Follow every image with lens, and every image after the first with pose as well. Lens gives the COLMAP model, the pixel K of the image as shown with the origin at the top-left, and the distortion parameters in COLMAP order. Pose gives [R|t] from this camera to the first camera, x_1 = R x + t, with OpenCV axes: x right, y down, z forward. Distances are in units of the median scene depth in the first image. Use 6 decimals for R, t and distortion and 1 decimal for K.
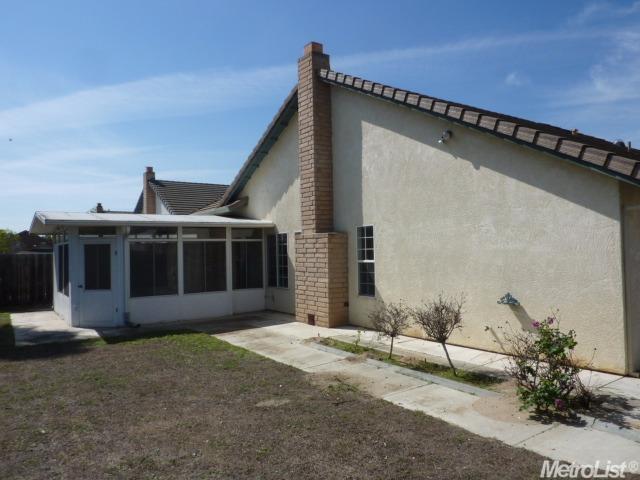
lens RADIAL K [[477.9, 0, 320.0], [0, 477.9, 240.0], [0, 0, 1]] dist [-0.025881, -0.007160]
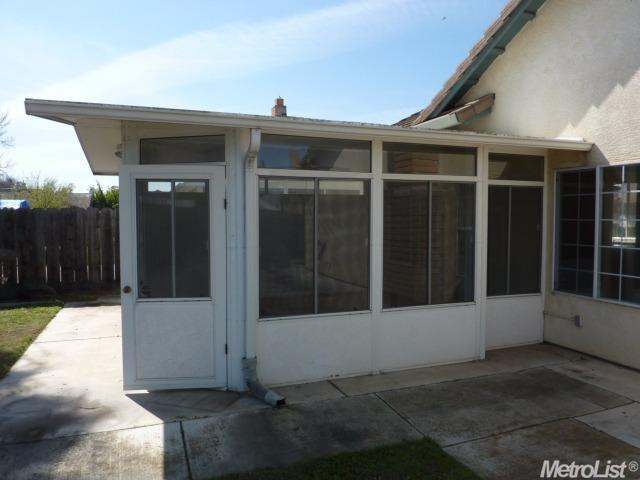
lens RADIAL K [[478.6, 0, 320.0], [0, 478.6, 240.0], [0, 0, 1]] dist [-0.002347, -0.003409]
pose [[0.972277, 0.031687, -0.231676, -0.280266], [-0.013571, 0.996752, 0.079376, 0.024793], [0.233439, -0.074031, 0.969549, 0.682015]]
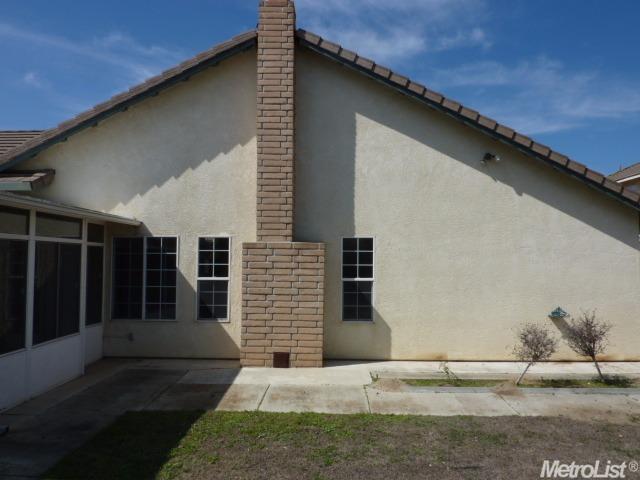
lens RADIAL K [[477.9, 0, 320.0], [0, 477.9, 240.0], [0, 0, 1]] dist [-0.025881, -0.007160]
pose [[0.578428, 0.059691, 0.813547, -0.596259], [-0.036984, 0.998213, -0.046945, 0.016354], [-0.814895, -0.002934, 0.579602, 0.537836]]
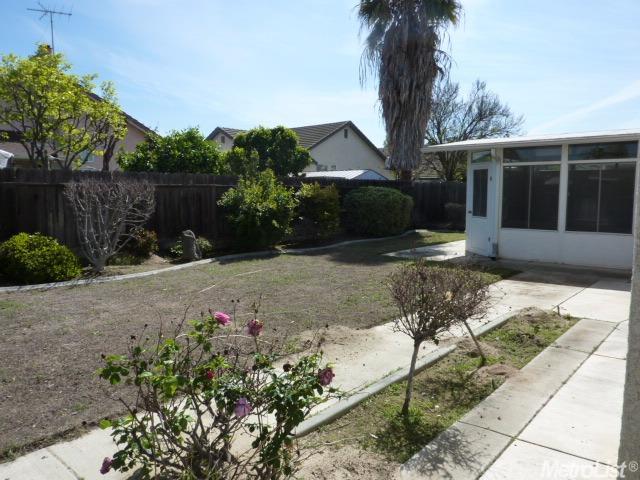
lens RADIAL K [[477.9, 0, 320.0], [0, 477.9, 240.0], [0, 0, 1]] dist [-0.025881, -0.007160]
pose [[0.264073, 0.121322, -0.956842, 0.425872], [0.022649, 0.991004, 0.131905, 0.015247], [0.964237, -0.056504, 0.258949, 0.453548]]
